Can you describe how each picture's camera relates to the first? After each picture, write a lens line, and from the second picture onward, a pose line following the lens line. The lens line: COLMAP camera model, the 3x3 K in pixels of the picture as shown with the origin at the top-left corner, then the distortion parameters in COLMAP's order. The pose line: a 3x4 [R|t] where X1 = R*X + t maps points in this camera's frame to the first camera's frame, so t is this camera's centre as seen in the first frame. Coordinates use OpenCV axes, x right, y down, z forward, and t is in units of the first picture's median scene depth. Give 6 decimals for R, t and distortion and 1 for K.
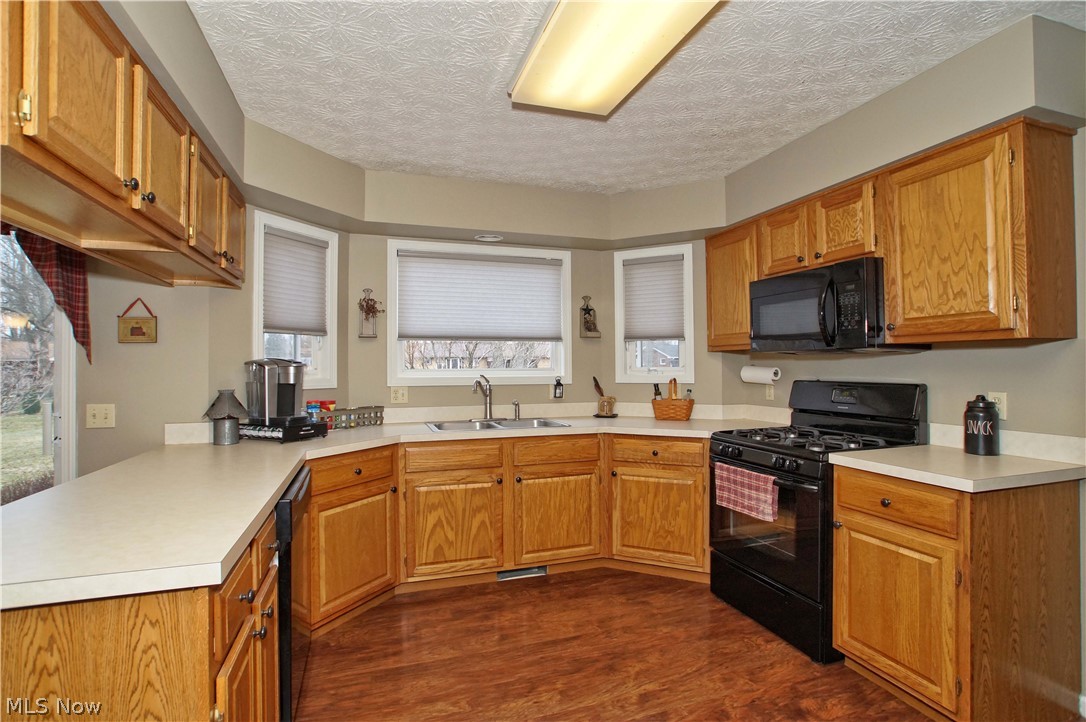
lens RADIAL K [[524.8, 0, 548.8], [0, 524.8, 361.4], [0, 0, 1]] dist [-0.071980, 0.028956]
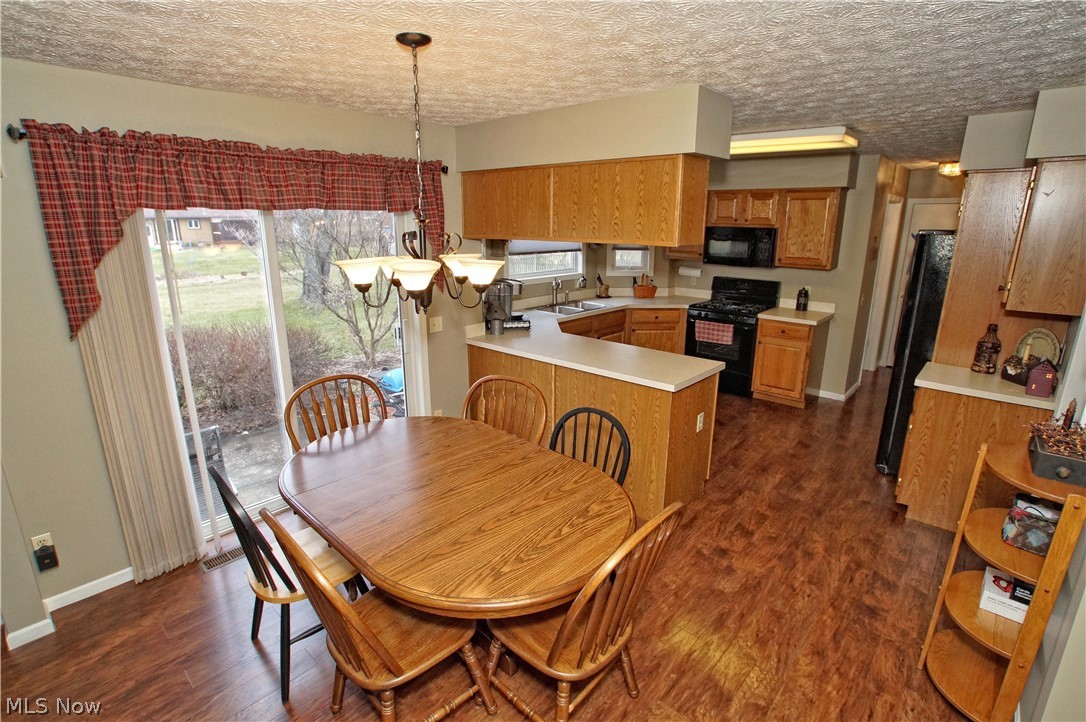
lens RADIAL K [[524.8, 0, 548.8], [0, 524.8, 361.4], [0, 0, 1]] dist [-0.071980, 0.028956]
pose [[0.871854, -0.117391, 0.475489, -1.231772], [-0.015100, 0.963946, 0.265670, -0.196256], [-0.489532, -0.238805, 0.838648, -0.507809]]
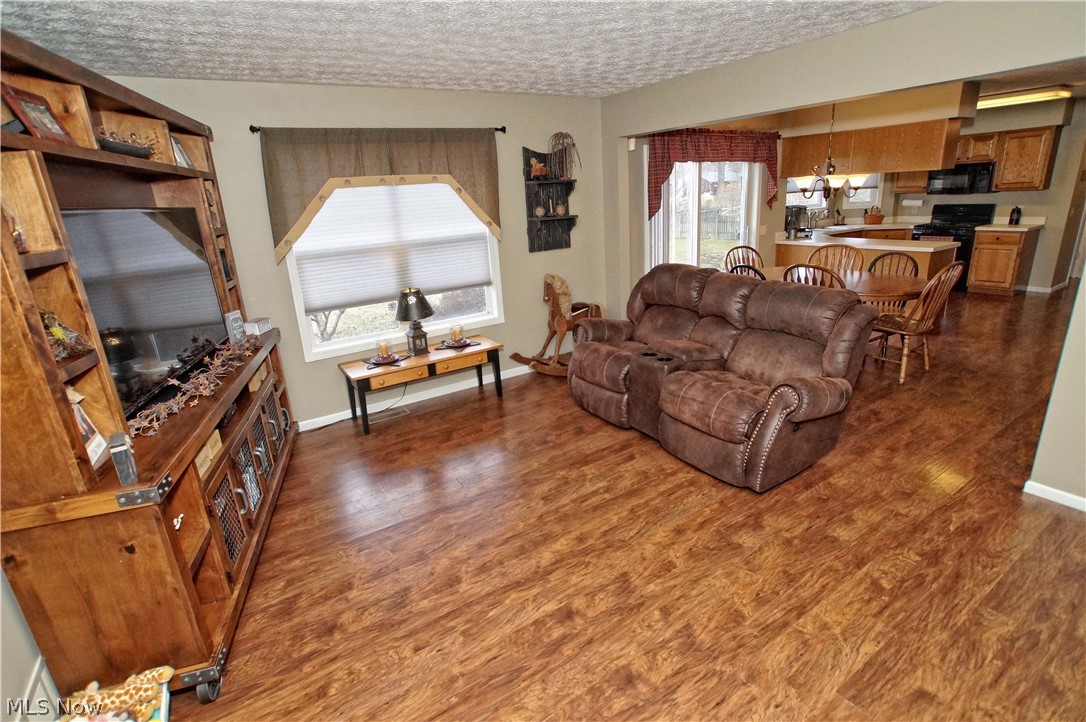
lens RADIAL K [[516.7, 0, 543.0], [0, 516.7, 361.0], [0, 0, 1]] dist [-0.017786, 0.000746]
pose [[0.968246, -0.121214, 0.218648, -2.438812], [0.048930, 0.949562, 0.309738, -0.126490], [-0.245164, -0.289204, 0.925341, -1.313556]]
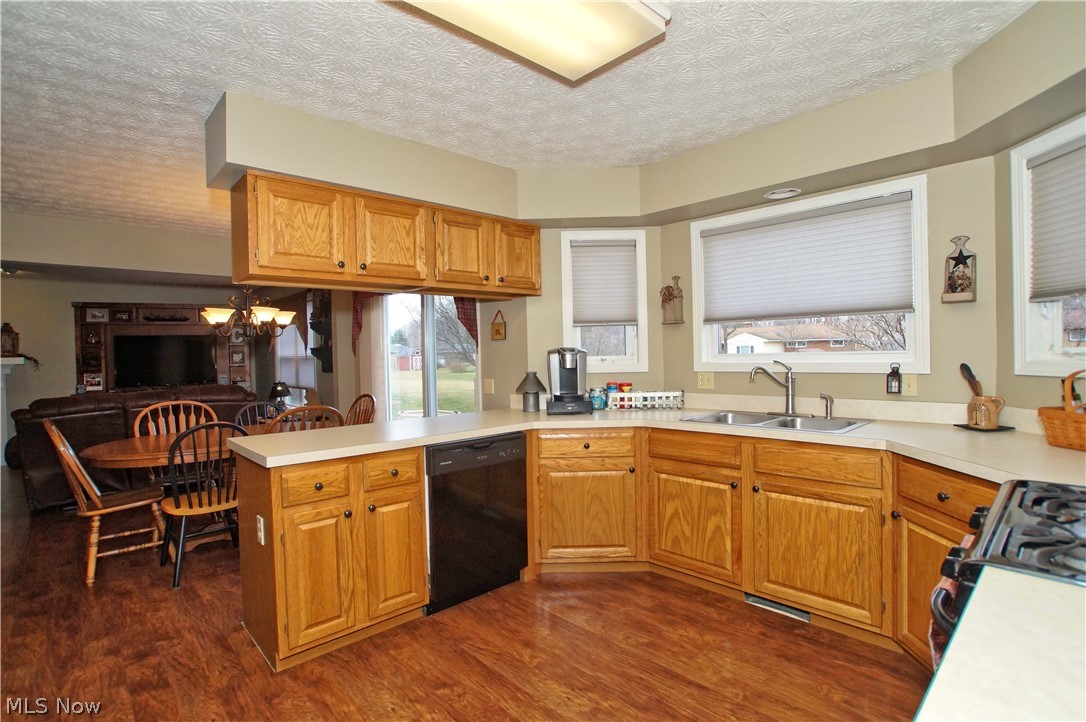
lens RADIAL K [[524.8, 0, 548.8], [0, 524.8, 361.4], [0, 0, 1]] dist [-0.071980, 0.028956]
pose [[0.421434, 0.008113, -0.906823, 0.612849], [0.029494, 0.999308, 0.022648, -0.002770], [0.906380, -0.036290, 0.420903, 0.419054]]
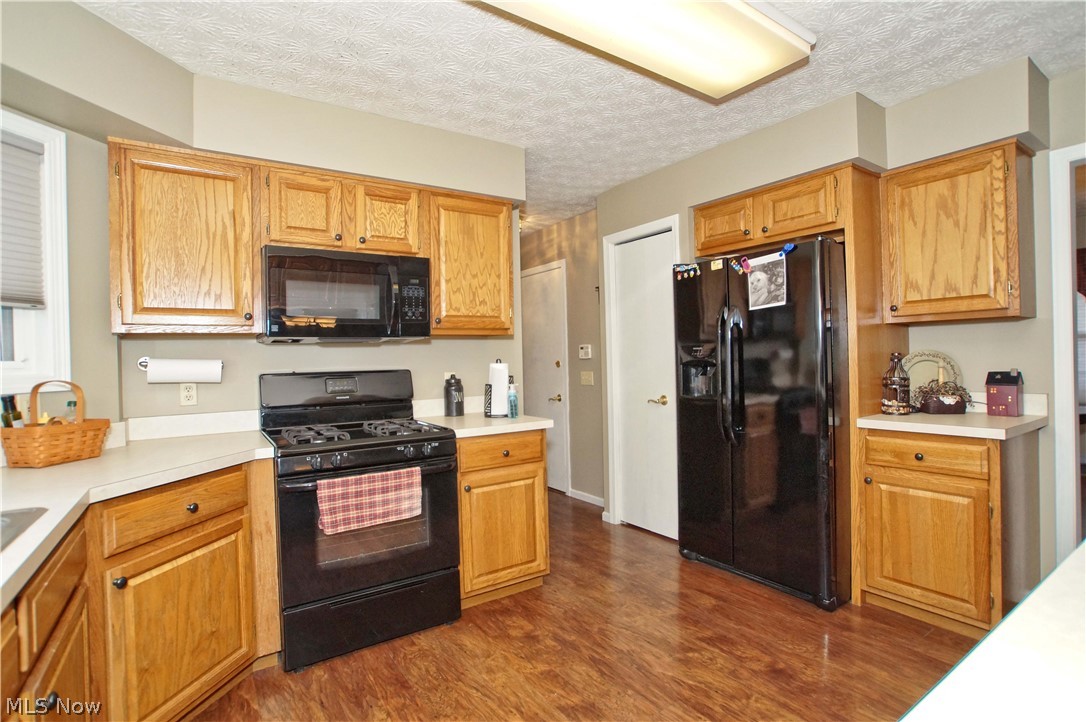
lens RADIAL K [[524.8, 0, 548.8], [0, 524.8, 361.4], [0, 0, 1]] dist [-0.071980, 0.028956]
pose [[-0.261276, 0.004935, 0.965251, -0.497856], [0.017292, 0.999850, -0.000431, 0.028310], [-0.965109, 0.016578, -0.261322, 0.898442]]
